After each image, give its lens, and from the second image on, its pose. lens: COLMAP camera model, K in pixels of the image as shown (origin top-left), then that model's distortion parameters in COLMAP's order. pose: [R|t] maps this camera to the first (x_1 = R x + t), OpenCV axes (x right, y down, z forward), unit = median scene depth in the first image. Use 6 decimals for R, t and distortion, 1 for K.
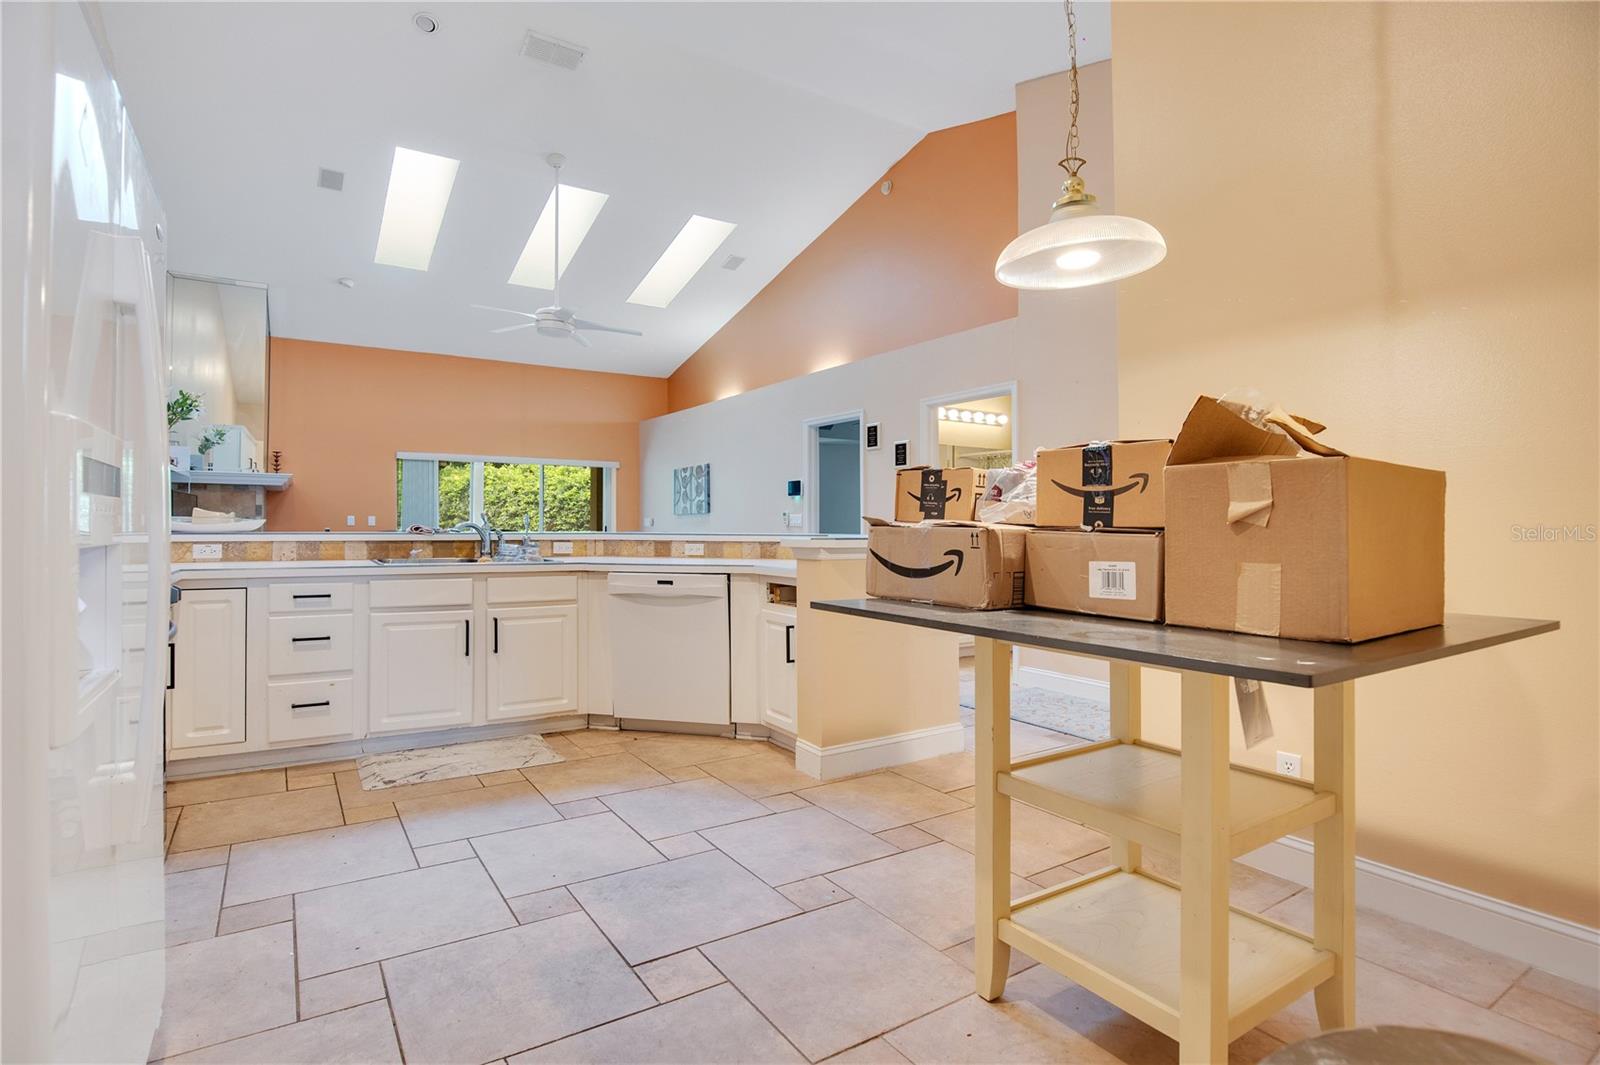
lens RADIAL K [[780.0, 0, 842.4], [0, 780.0, 496.4], [0, 0, 1]] dist [-0.022825, -0.001270]
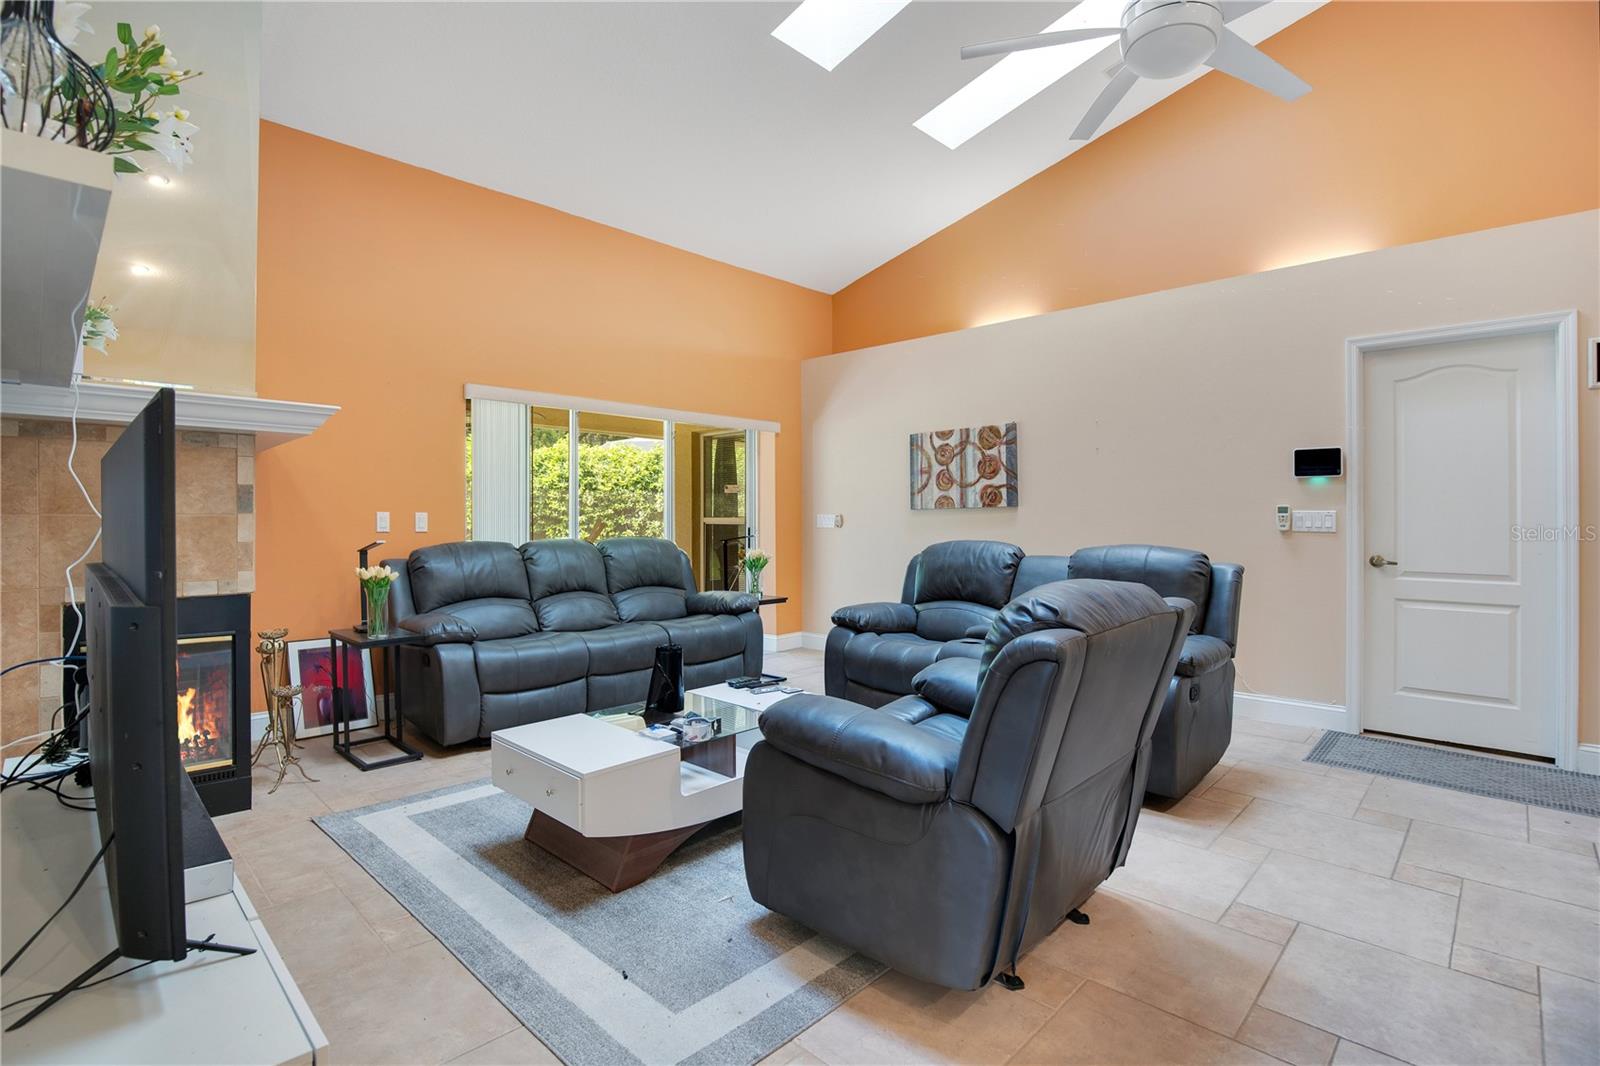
lens RADIAL K [[780.0, 0, 815.5], [0, 780.0, 522.0], [0, 0, 1]] dist [-0.022825, -0.001270]
pose [[0.983030, 0.003230, 0.183414, -0.665545], [-0.011937, 0.998852, 0.046388, 0.014621], [-0.183054, -0.047790, 0.981941, 0.658454]]
